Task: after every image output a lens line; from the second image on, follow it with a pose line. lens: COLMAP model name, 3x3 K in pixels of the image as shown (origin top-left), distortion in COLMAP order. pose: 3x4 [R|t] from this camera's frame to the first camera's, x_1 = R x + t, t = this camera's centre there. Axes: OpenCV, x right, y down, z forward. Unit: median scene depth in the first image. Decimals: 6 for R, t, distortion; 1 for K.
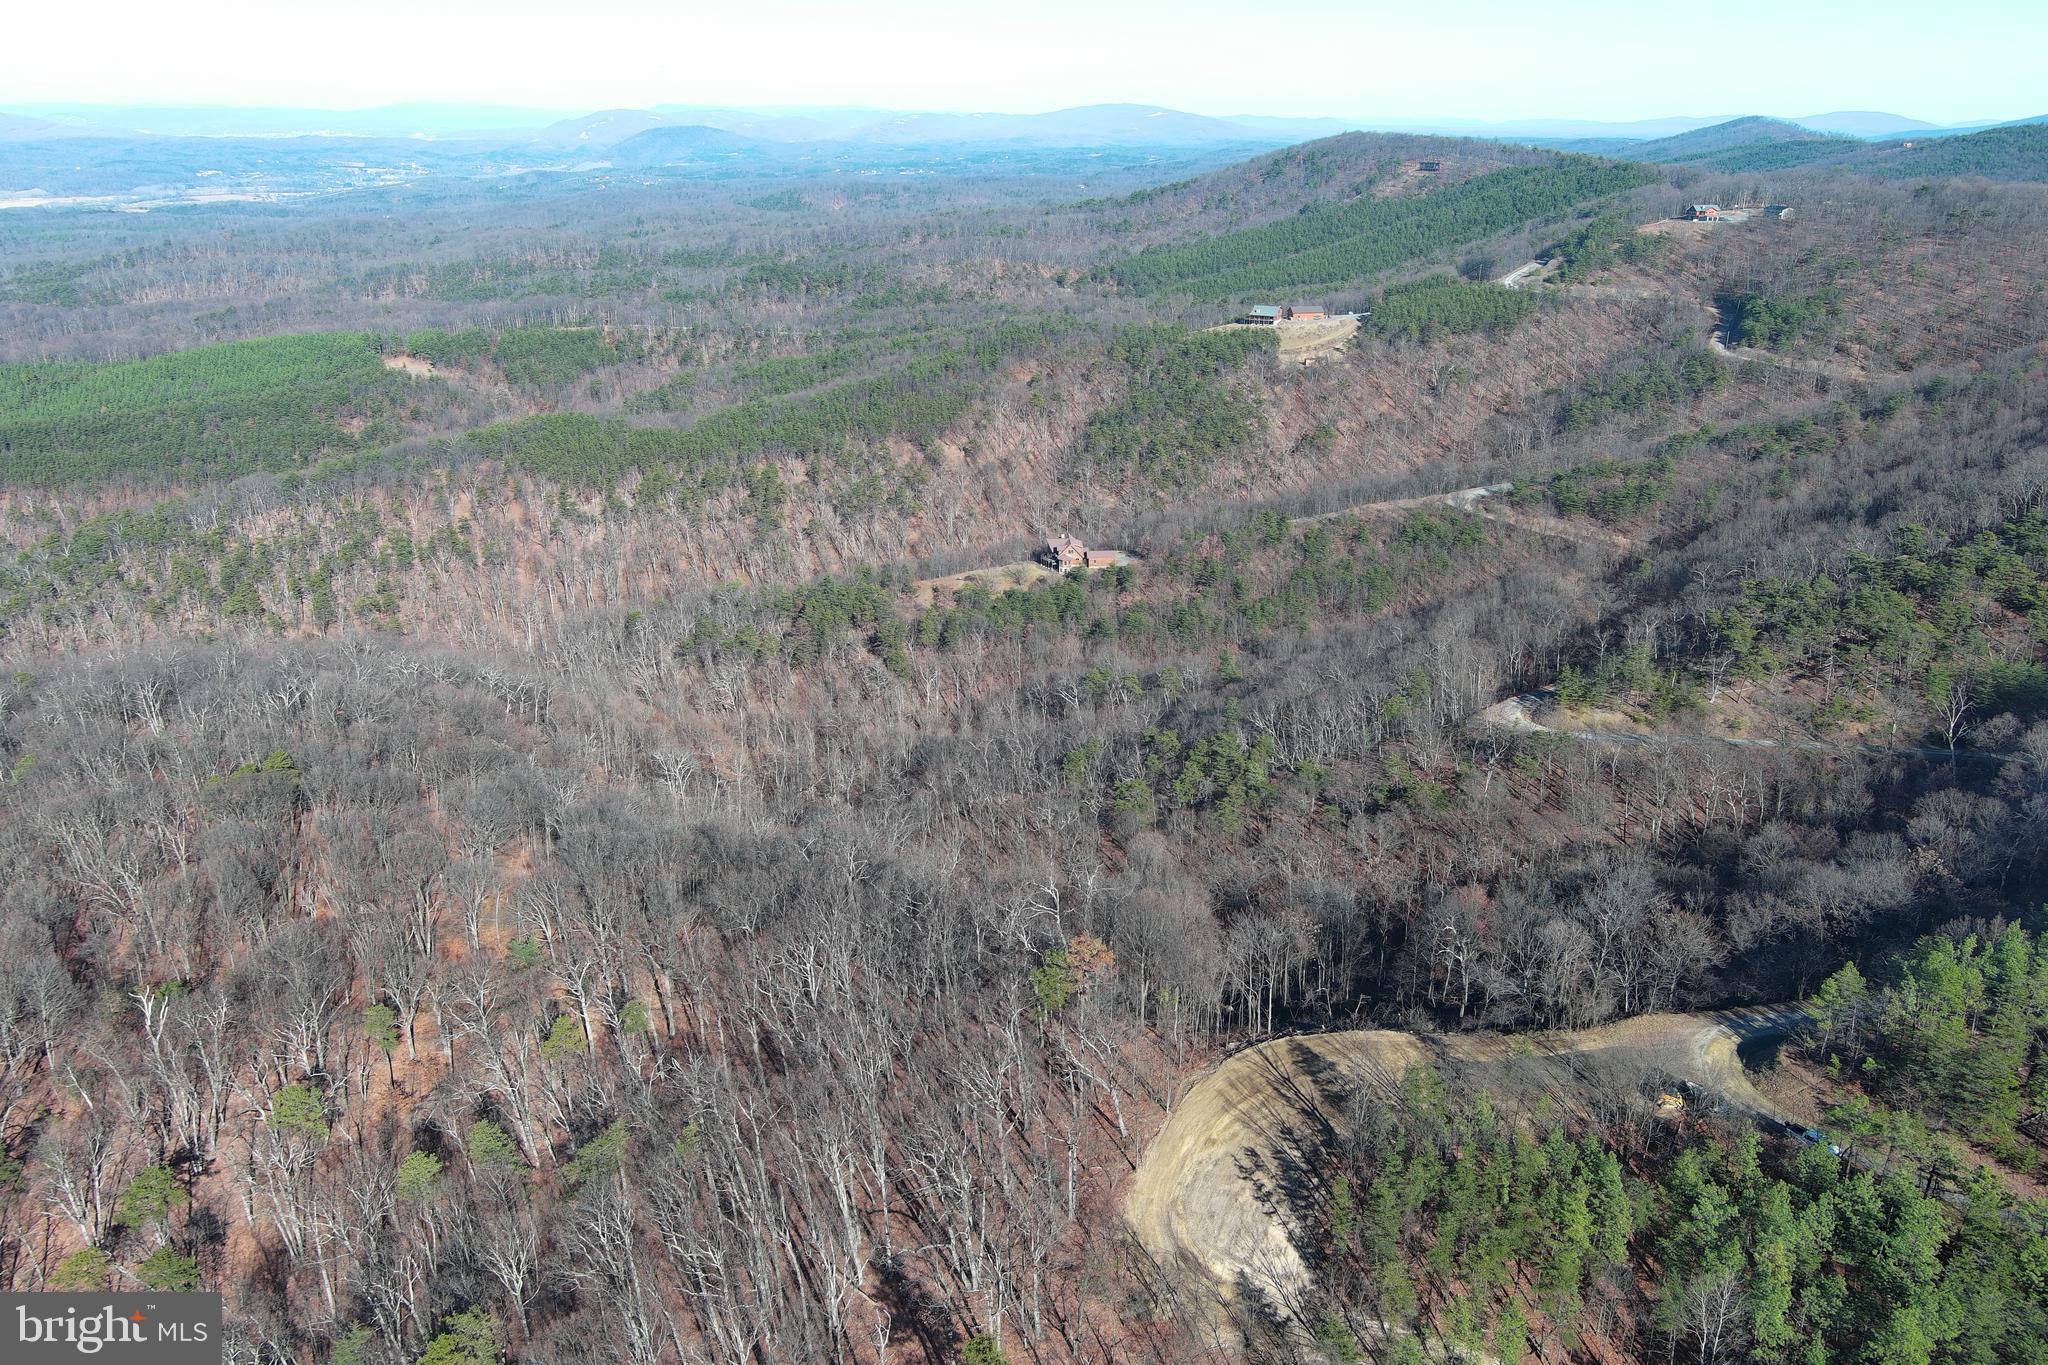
lens RADIAL K [[1580.6, 0, 1020.3], [0, 1580.6, 693.4], [0, 0, 1]] dist [0.010811, -0.013925]
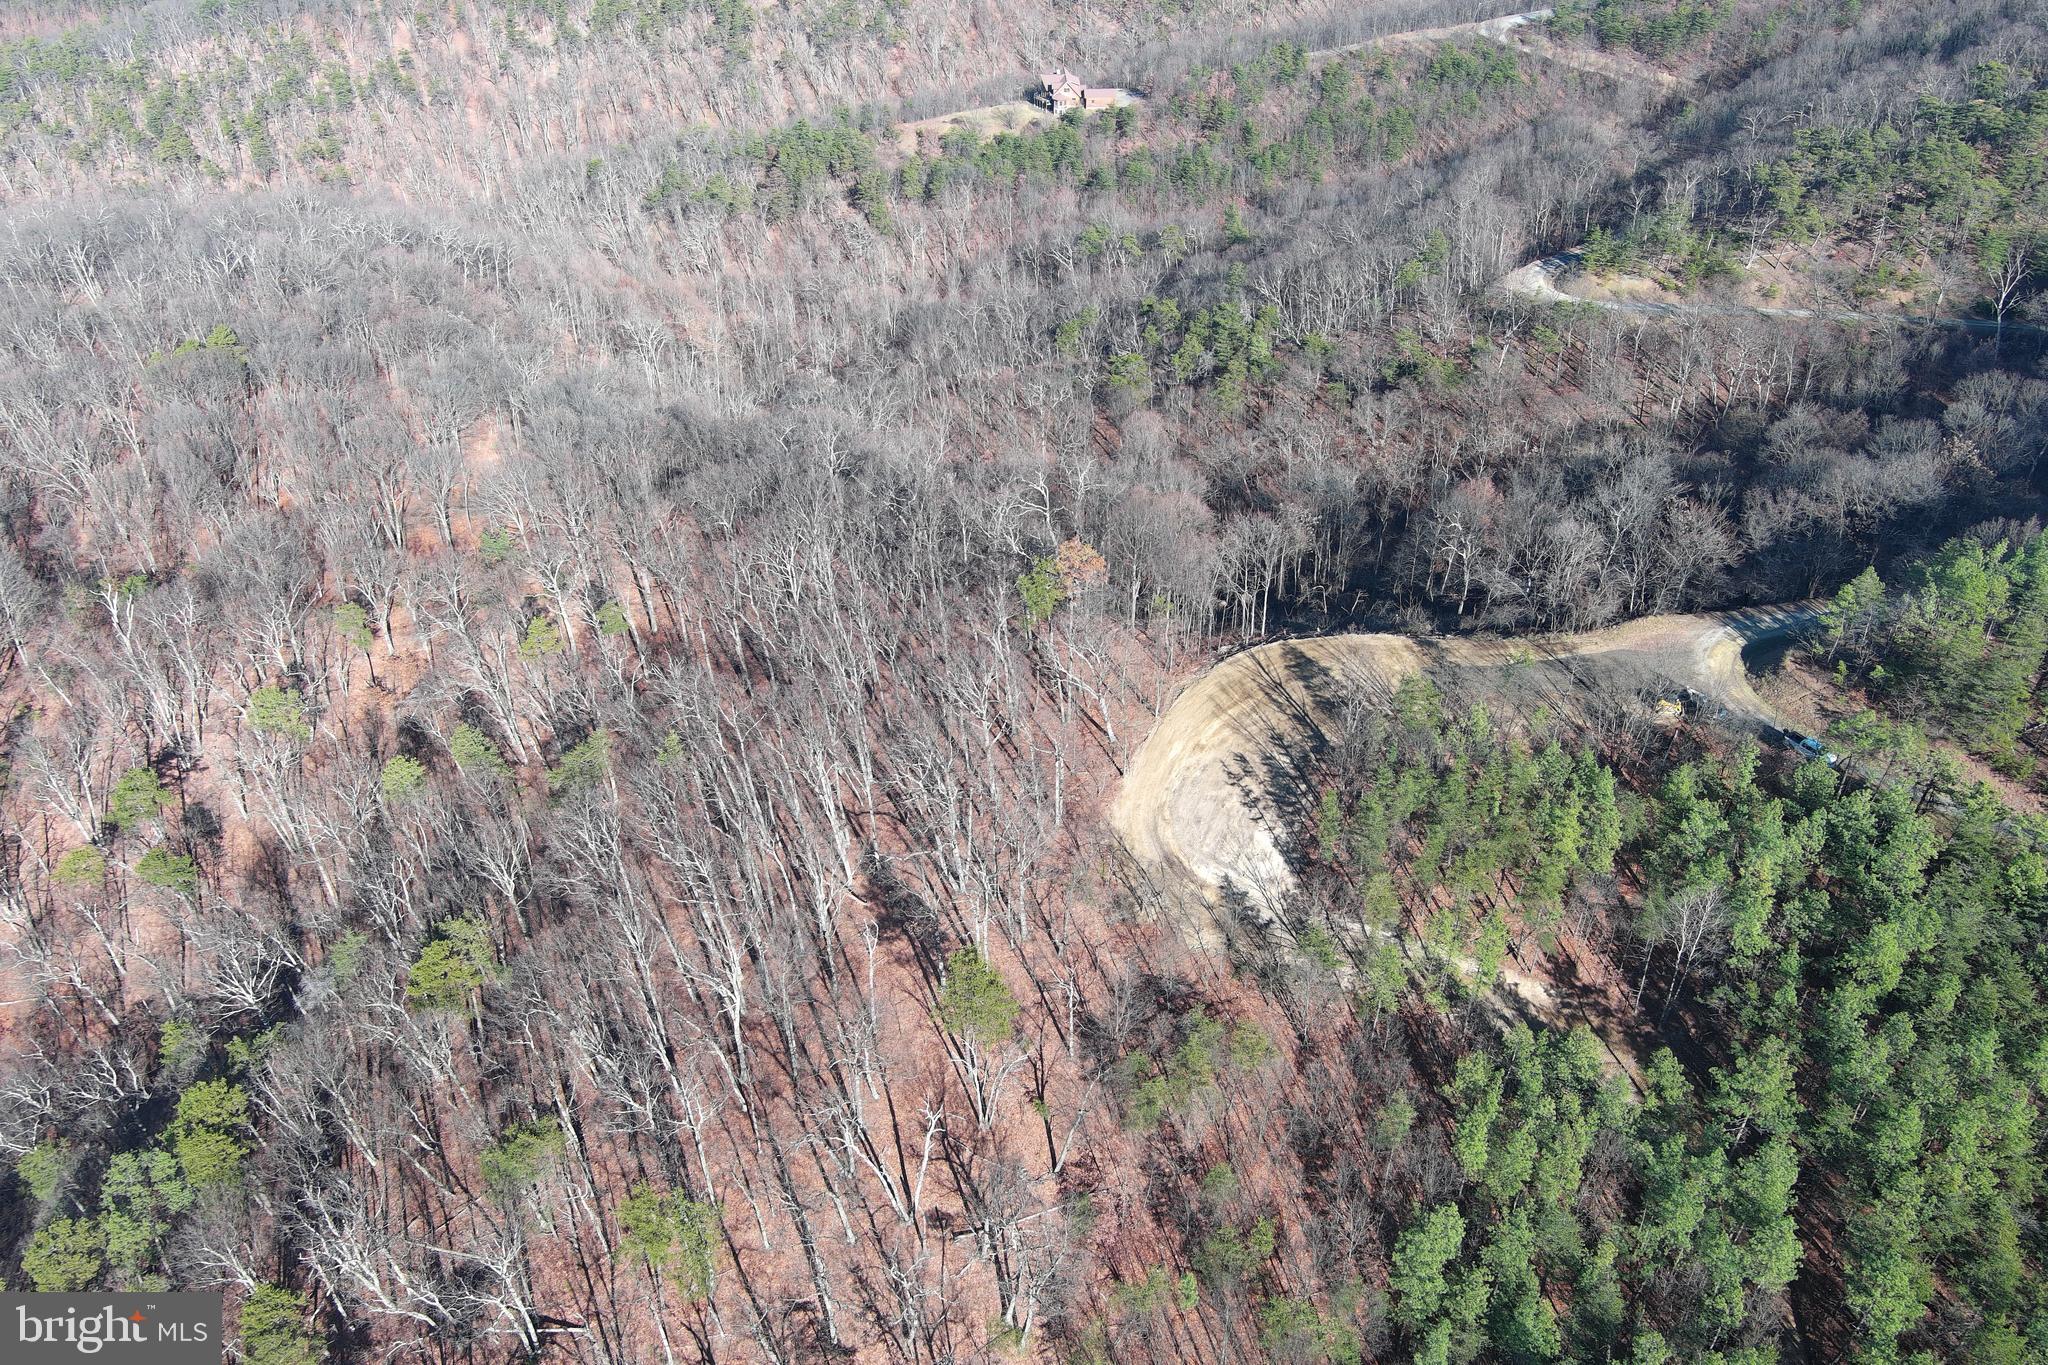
lens RADIAL K [[1580.6, 0, 1015.5], [0, 1580.6, 687.4], [0, 0, 1]] dist [0.010811, -0.013925]
pose [[1.000000, -0.000261, 0.000679, 0.001460], [0.000064, 0.961583, 0.274514, -0.008234], [-0.000724, -0.274514, 0.961583, 0.019598]]
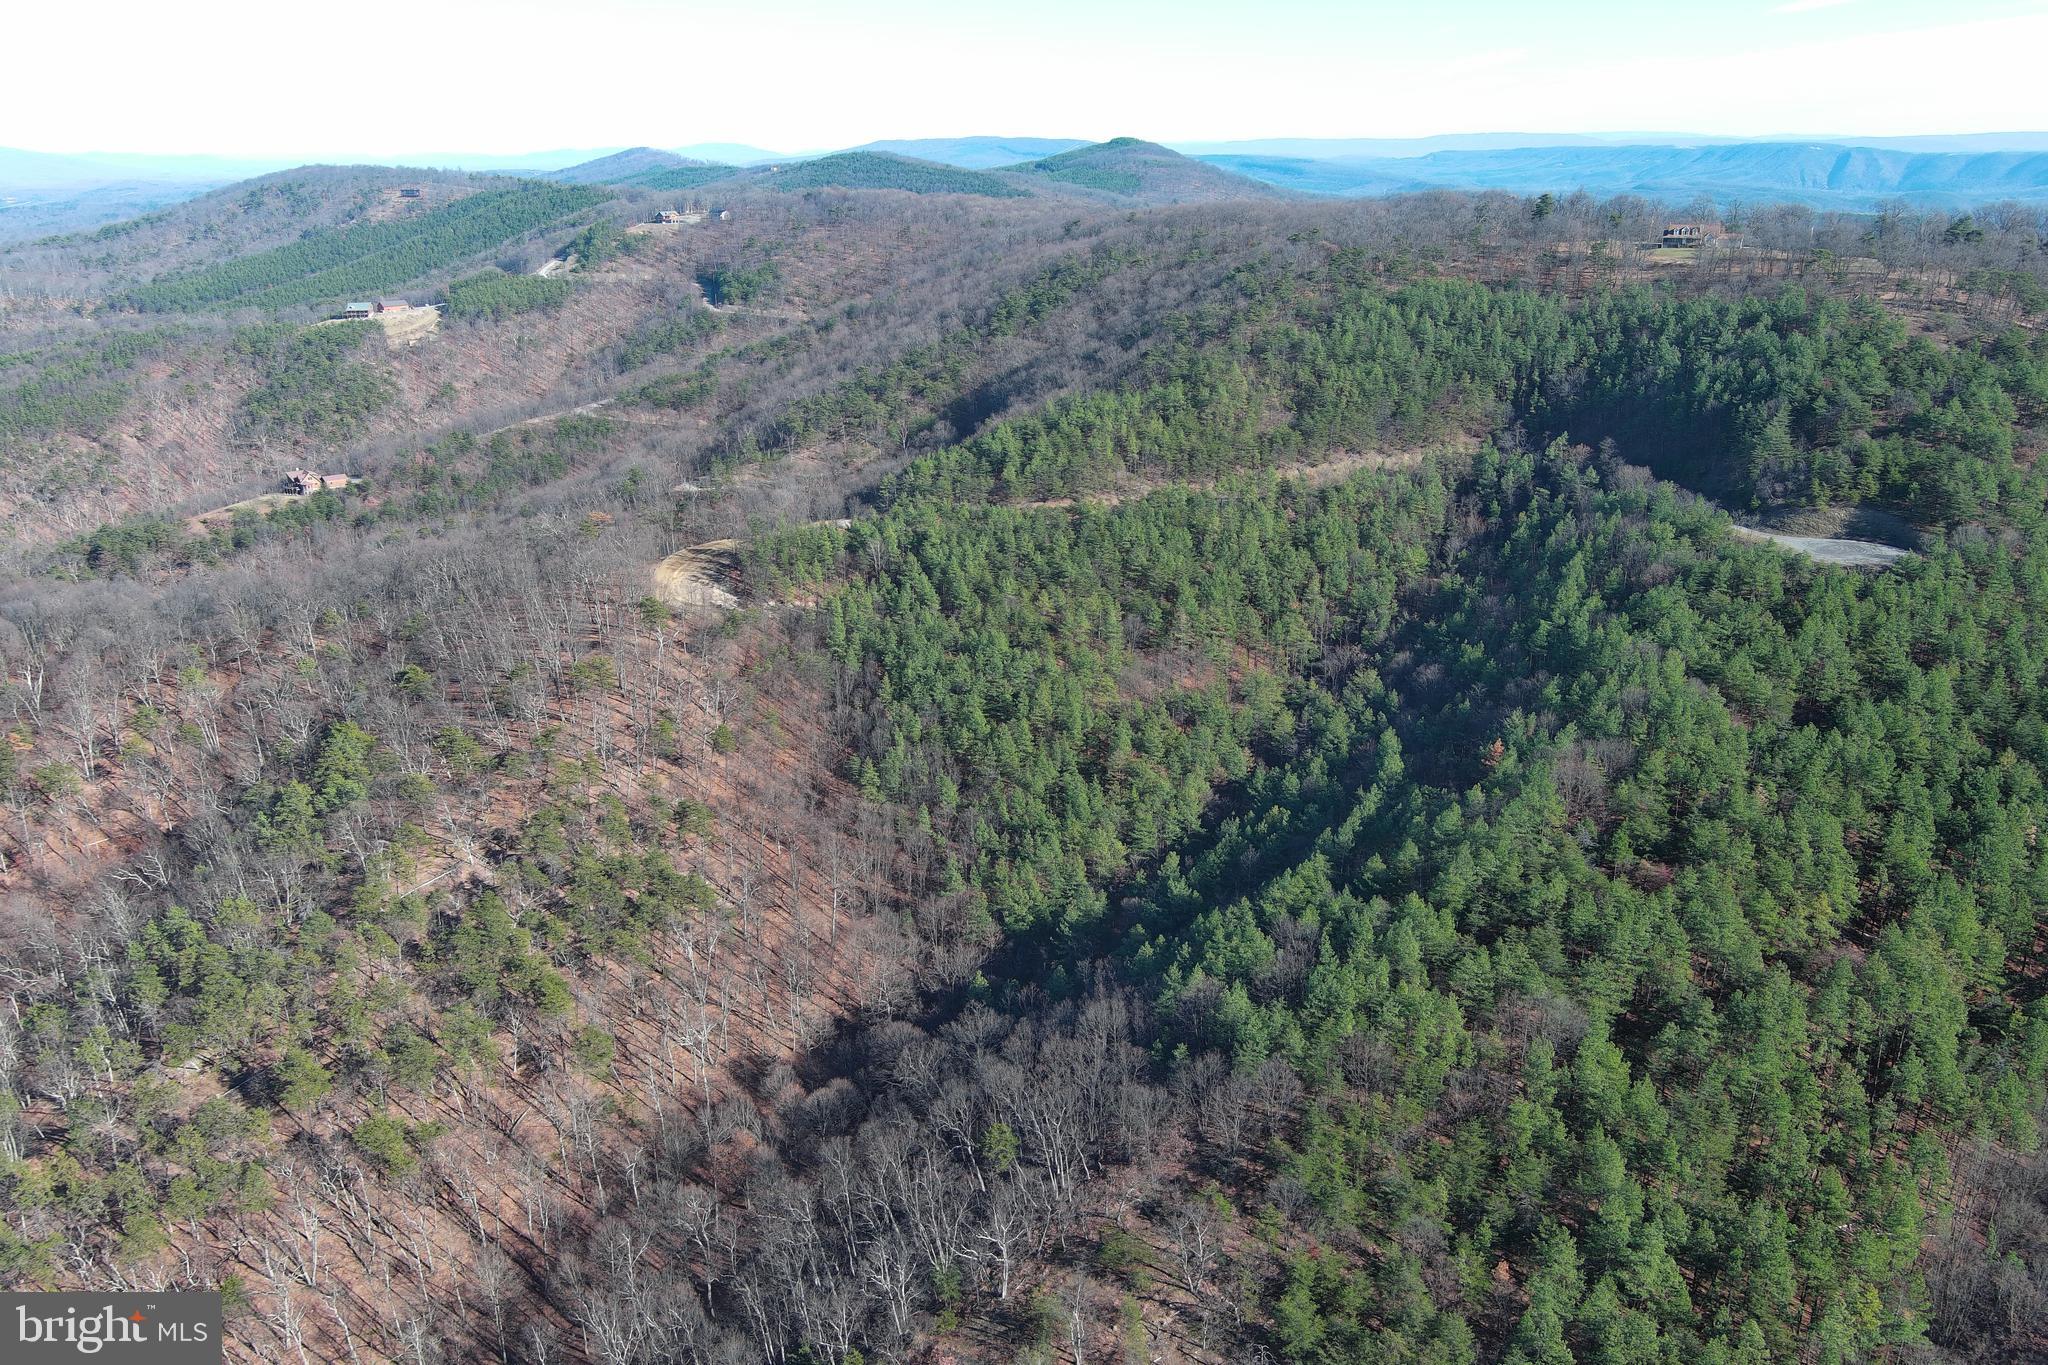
lens RADIAL K [[1580.6, 0, 1033.9], [0, 1580.6, 686.8], [0, 0, 1]] dist [0.010811, -0.013925]
pose [[0.797318, -0.204173, 0.567976, -0.273323], [0.216731, 0.975133, 0.046291, 0.149400], [-0.563304, 0.086189, 0.821742, -0.404389]]
